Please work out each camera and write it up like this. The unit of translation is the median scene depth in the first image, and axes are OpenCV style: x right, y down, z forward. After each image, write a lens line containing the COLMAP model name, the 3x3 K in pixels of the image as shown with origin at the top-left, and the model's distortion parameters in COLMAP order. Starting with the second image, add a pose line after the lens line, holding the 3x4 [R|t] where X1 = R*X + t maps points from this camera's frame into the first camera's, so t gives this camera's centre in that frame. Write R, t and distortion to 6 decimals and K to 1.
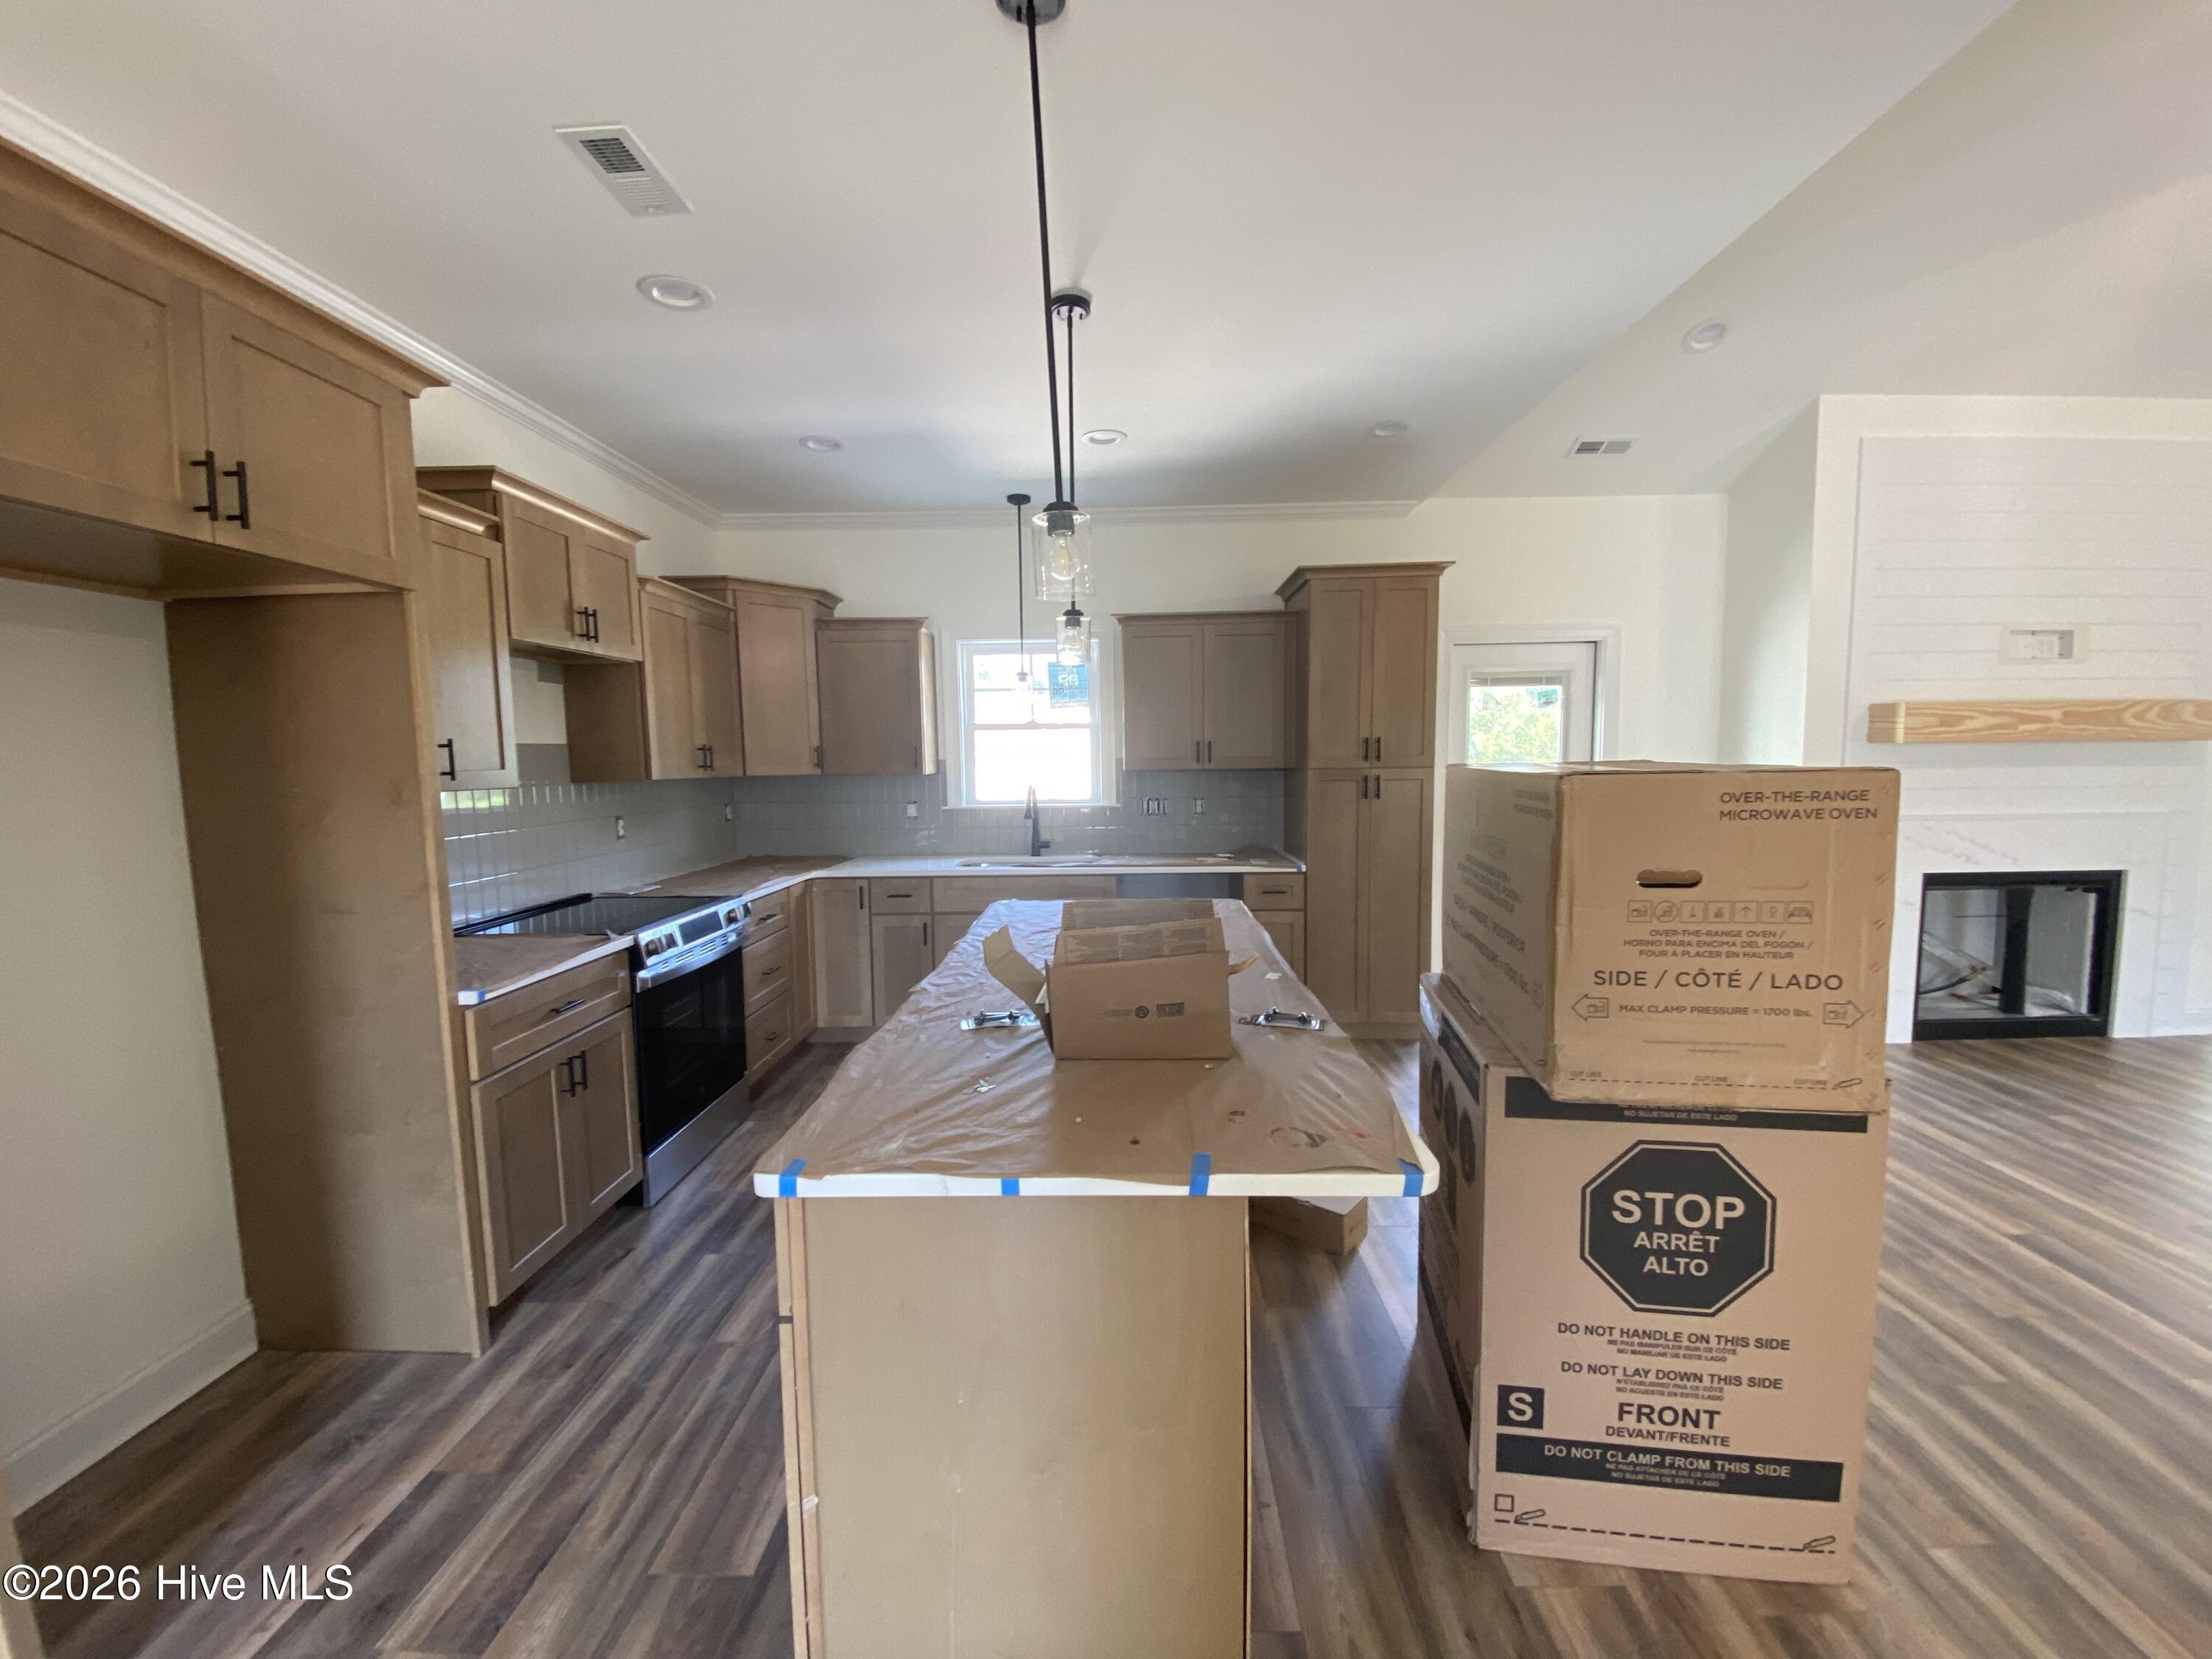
lens RADIAL K [[902.5, 0, 1122.1], [0, 902.5, 831.3], [0, 0, 1]] dist [0.017767, -0.019443]
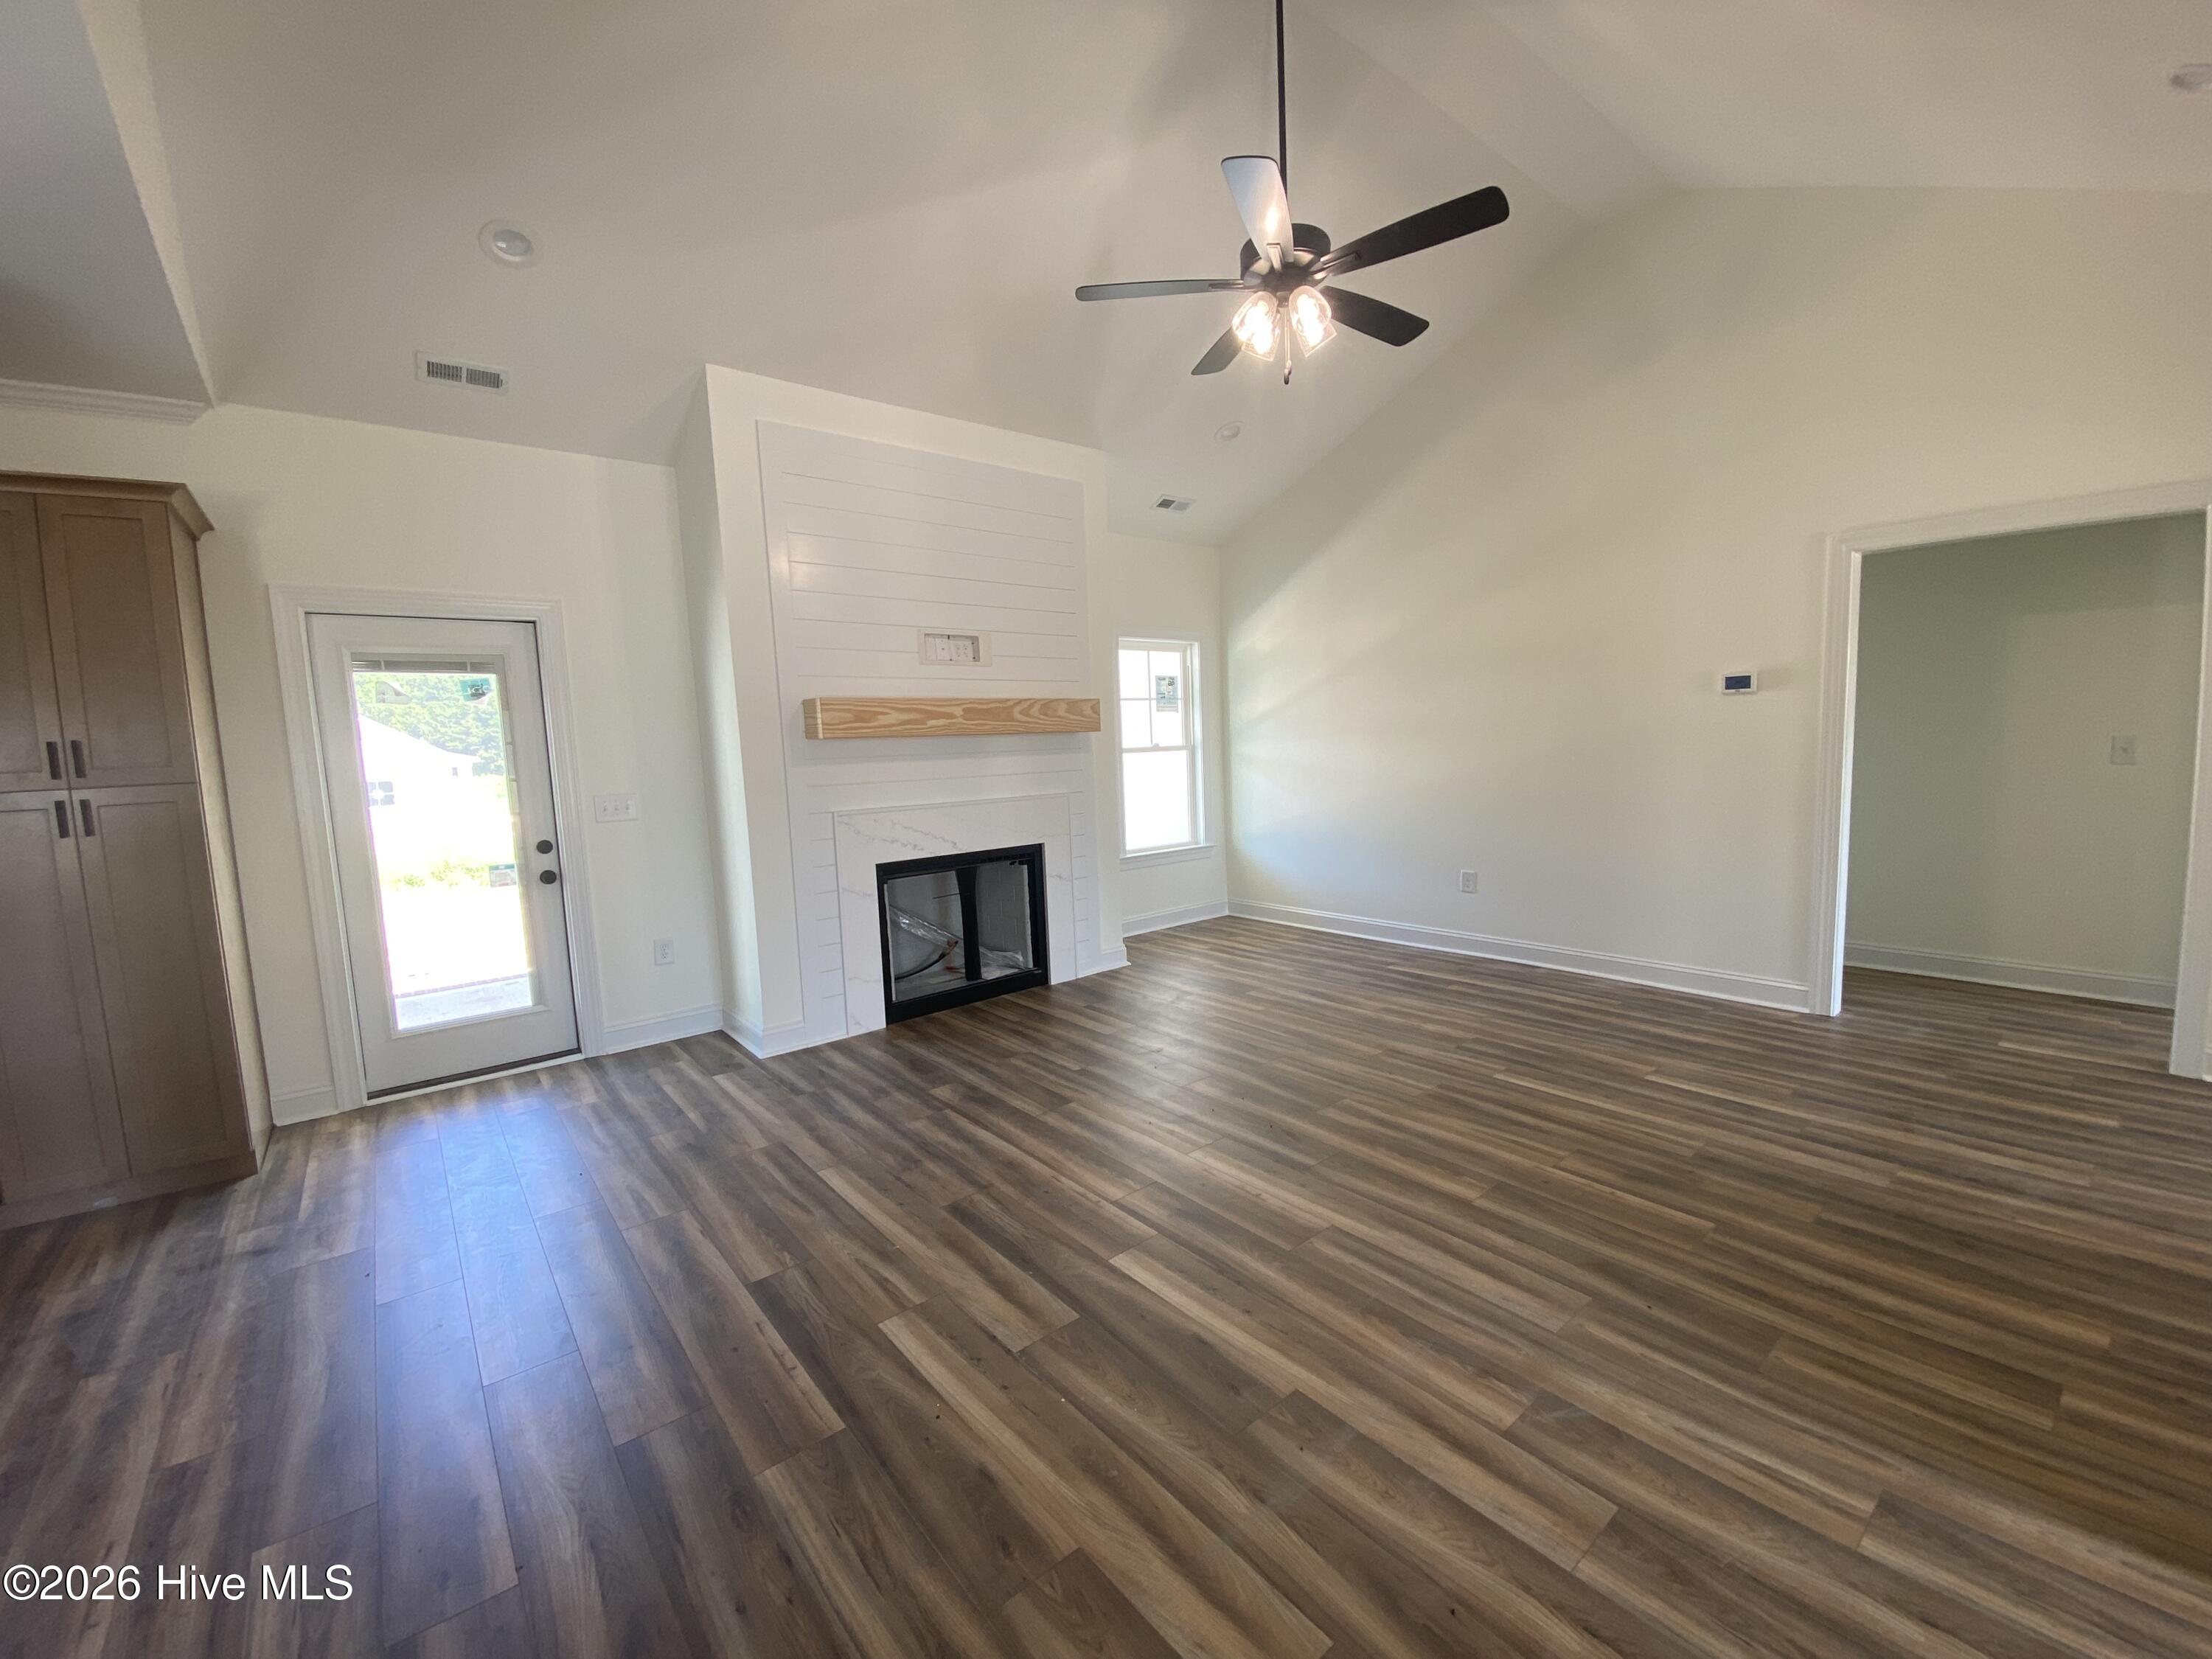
lens RADIAL K [[902.5, 0, 1122.1], [0, 902.5, 831.3], [0, 0, 1]] dist [0.017767, -0.019443]
pose [[0.747719, -0.080644, 0.659100, 0.414162], [0.082724, 0.996178, 0.028040, 0.002967], [-0.658842, 0.033557, 0.751532, 0.033166]]
